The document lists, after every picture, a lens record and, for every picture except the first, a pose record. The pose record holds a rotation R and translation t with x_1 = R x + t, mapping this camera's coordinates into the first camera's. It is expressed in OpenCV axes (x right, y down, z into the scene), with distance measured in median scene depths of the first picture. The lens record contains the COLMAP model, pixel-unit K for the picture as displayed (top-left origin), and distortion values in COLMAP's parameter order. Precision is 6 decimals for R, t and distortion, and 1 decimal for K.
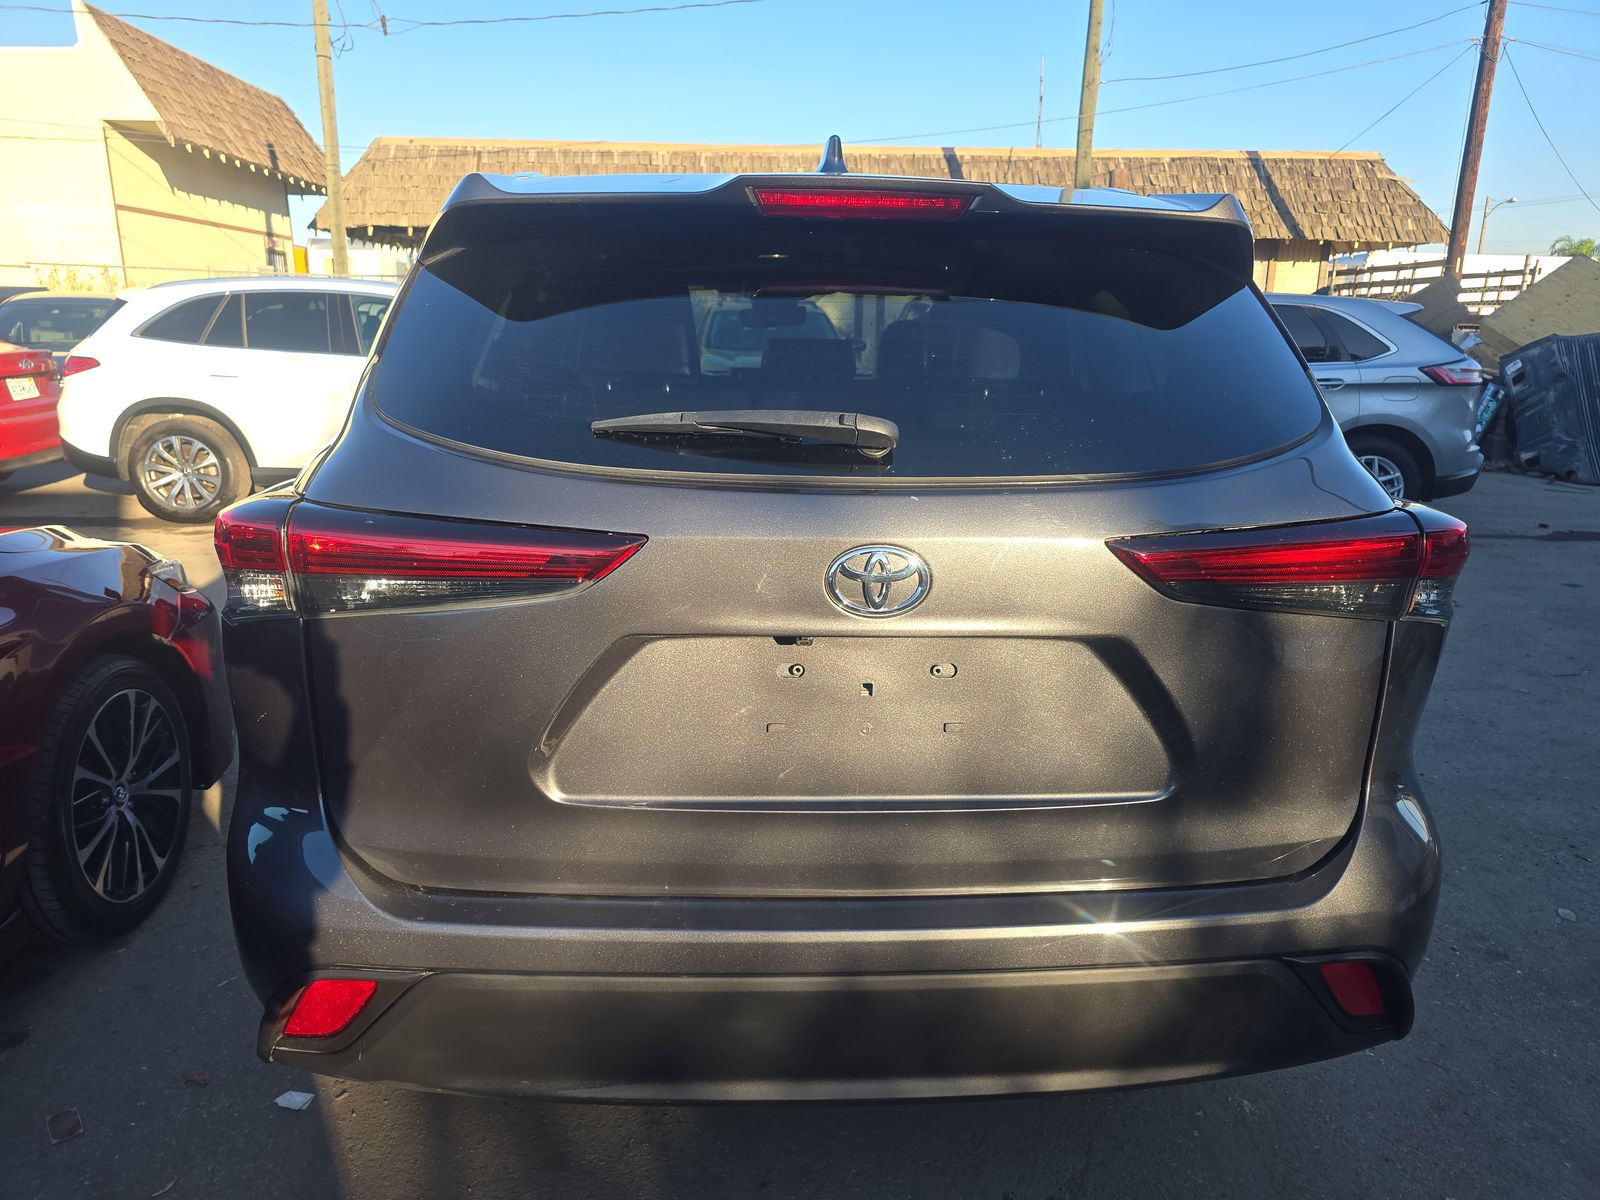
lens RADIAL K [[1087.0, 0, 791.4], [0, 1087.0, 602.6], [0, 0, 1]] dist [0.031753, -0.019046]
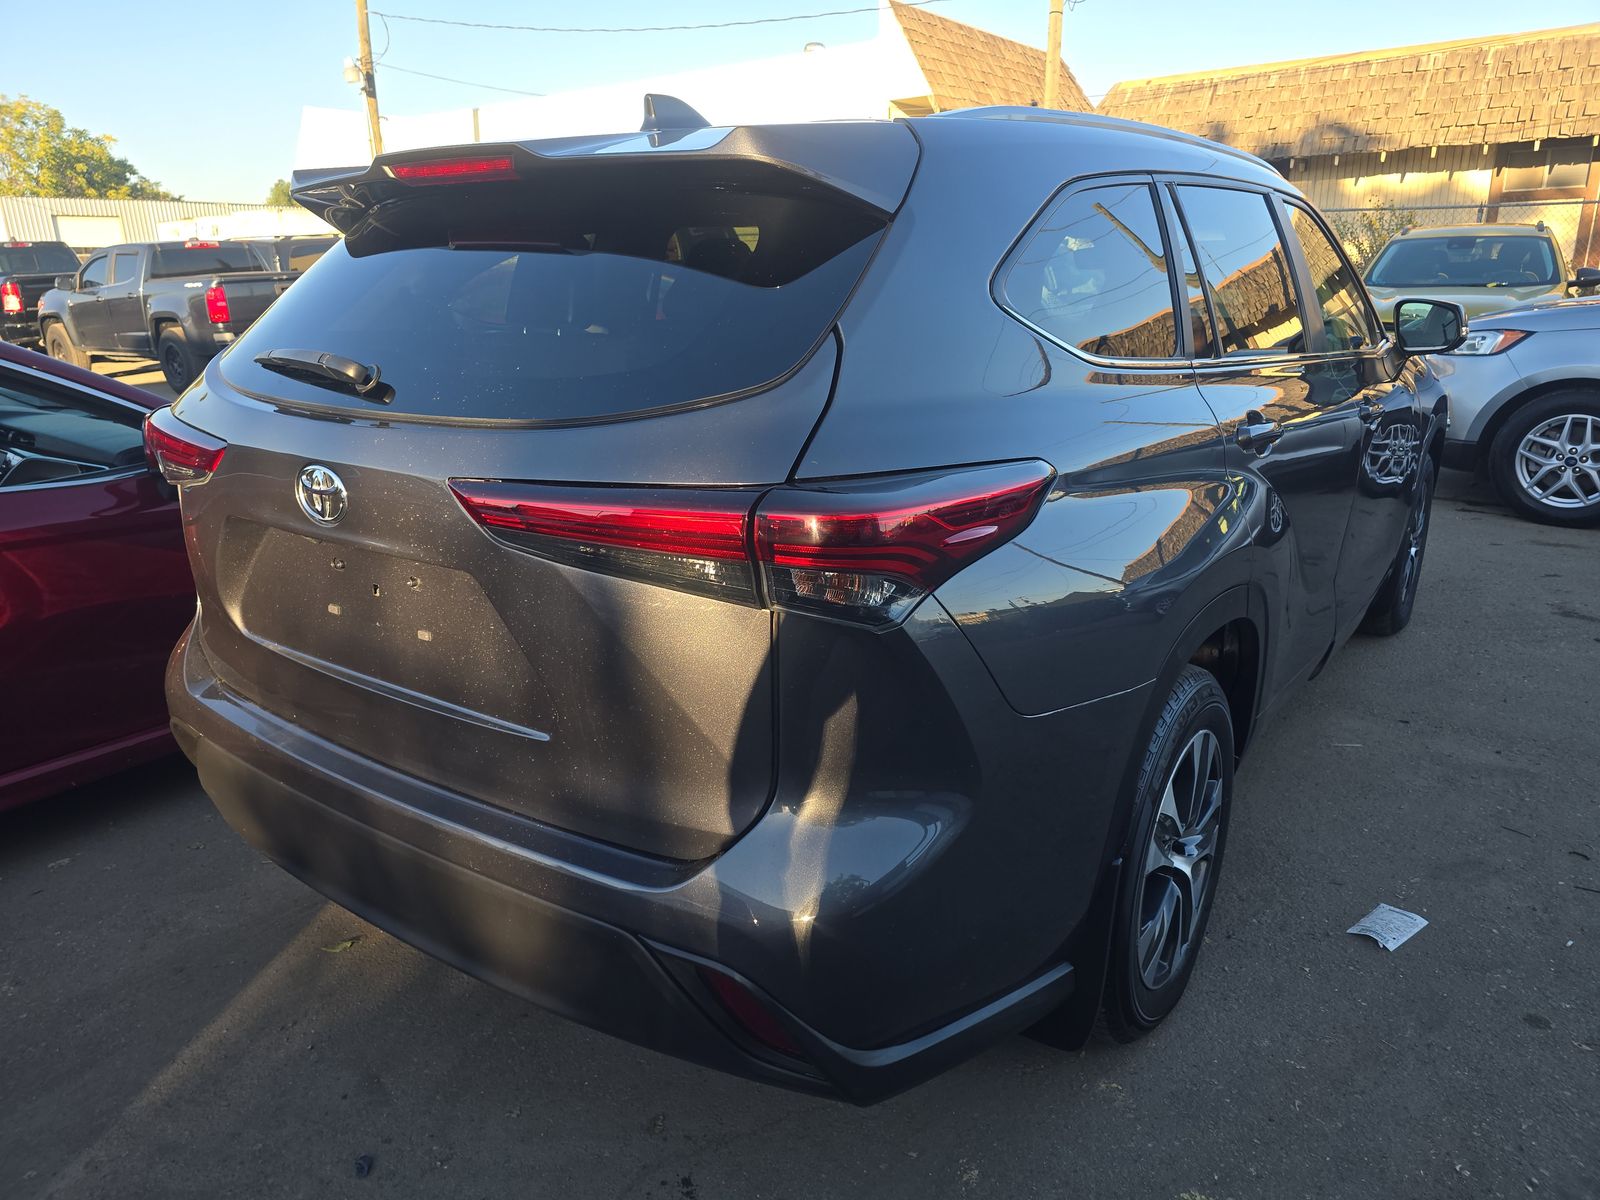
lens RADIAL K [[1087.0, 0, 791.4], [0, 1087.0, 602.6], [0, 0, 1]] dist [0.031753, -0.019046]
pose [[0.772282, 0.161901, -0.614303, 0.100602], [-0.132837, 0.986759, 0.093065, -0.006744], [0.621236, 0.009729, 0.783563, 0.031066]]
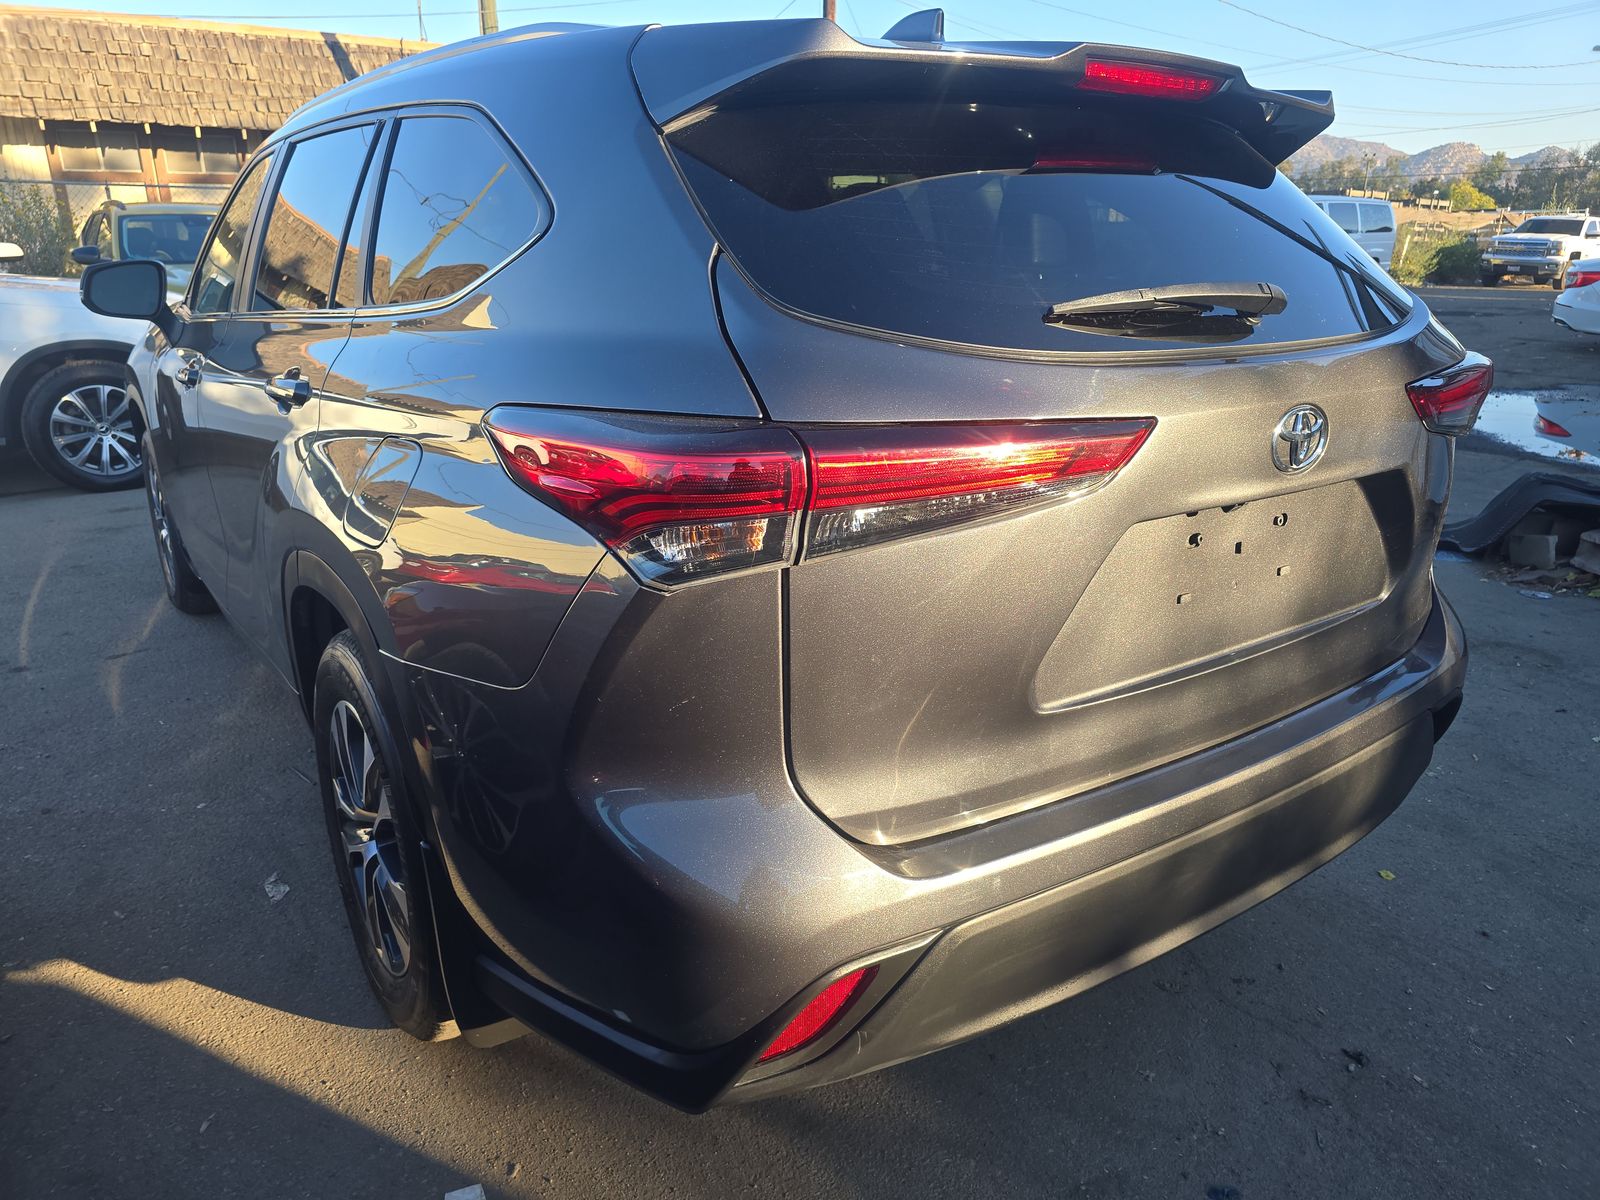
lens RADIAL K [[1087.0, 0, 791.4], [0, 1087.0, 602.6], [0, 0, 1]] dist [0.031753, -0.019046]
pose [[0.852674, -0.180164, 0.490396, -0.067530], [0.143368, 0.983314, 0.111974, -0.004022], [-0.502387, -0.025171, 0.864276, 0.022770]]
